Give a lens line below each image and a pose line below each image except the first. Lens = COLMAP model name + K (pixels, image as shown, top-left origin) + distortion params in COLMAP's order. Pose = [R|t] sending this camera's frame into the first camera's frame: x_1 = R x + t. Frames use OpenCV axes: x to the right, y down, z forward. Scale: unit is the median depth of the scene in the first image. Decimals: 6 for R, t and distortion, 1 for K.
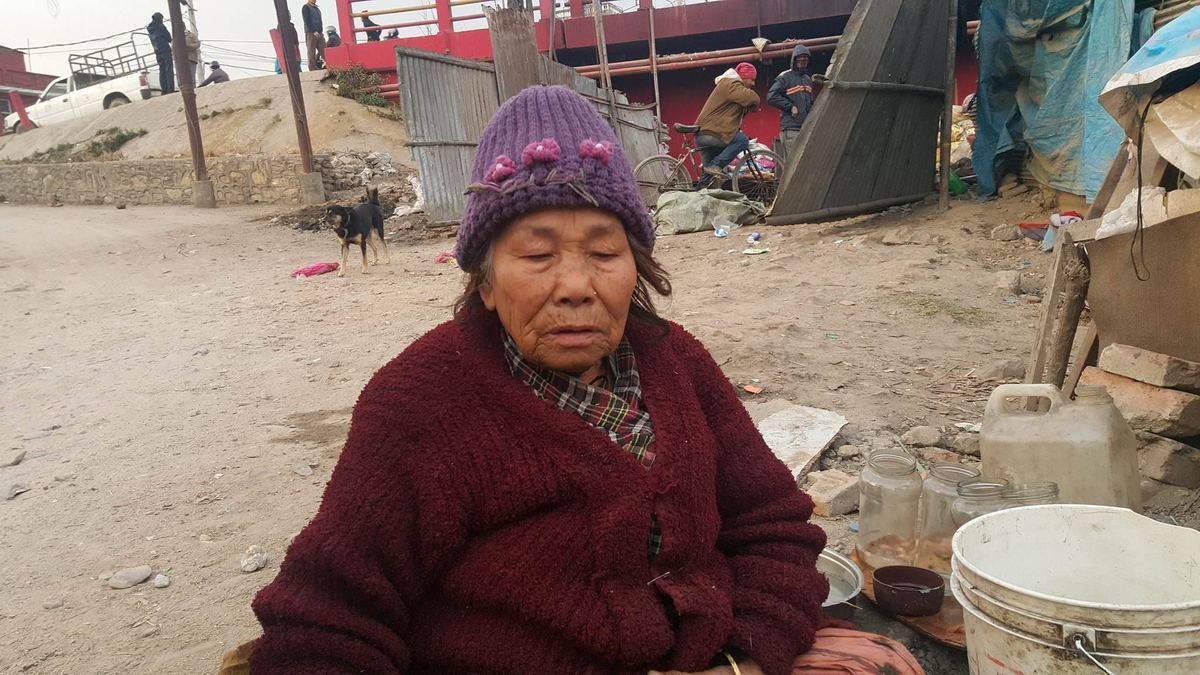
lens RADIAL K [[786.5, 0, 600.0], [0, 786.5, 337.5], [0, 0, 1]] dist [-0.003904, -0.031639]
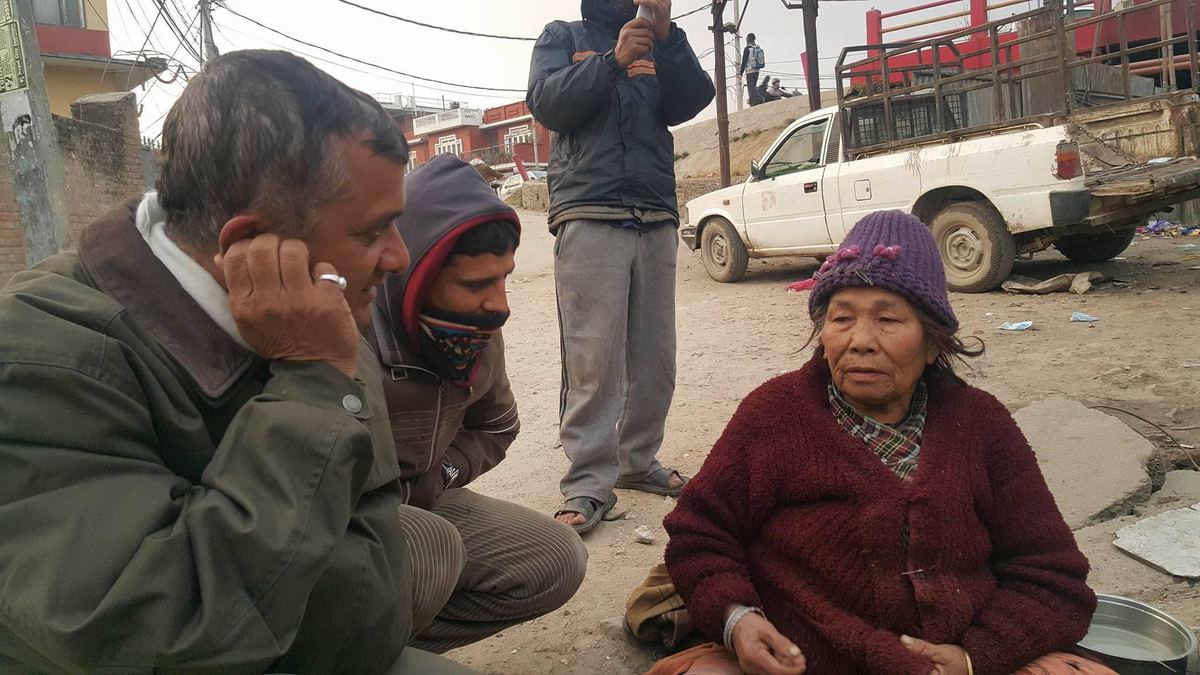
lens RADIAL K [[948.9, 0, 600.6], [0, 948.9, 296.3], [0, 0, 1]] dist [0.111552, -0.178006]
pose [[0.797550, 0.066019, -0.599630, 0.567203], [-0.097132, 0.995078, -0.019634, -0.063047], [0.595382, 0.073902, 0.800037, -0.587982]]
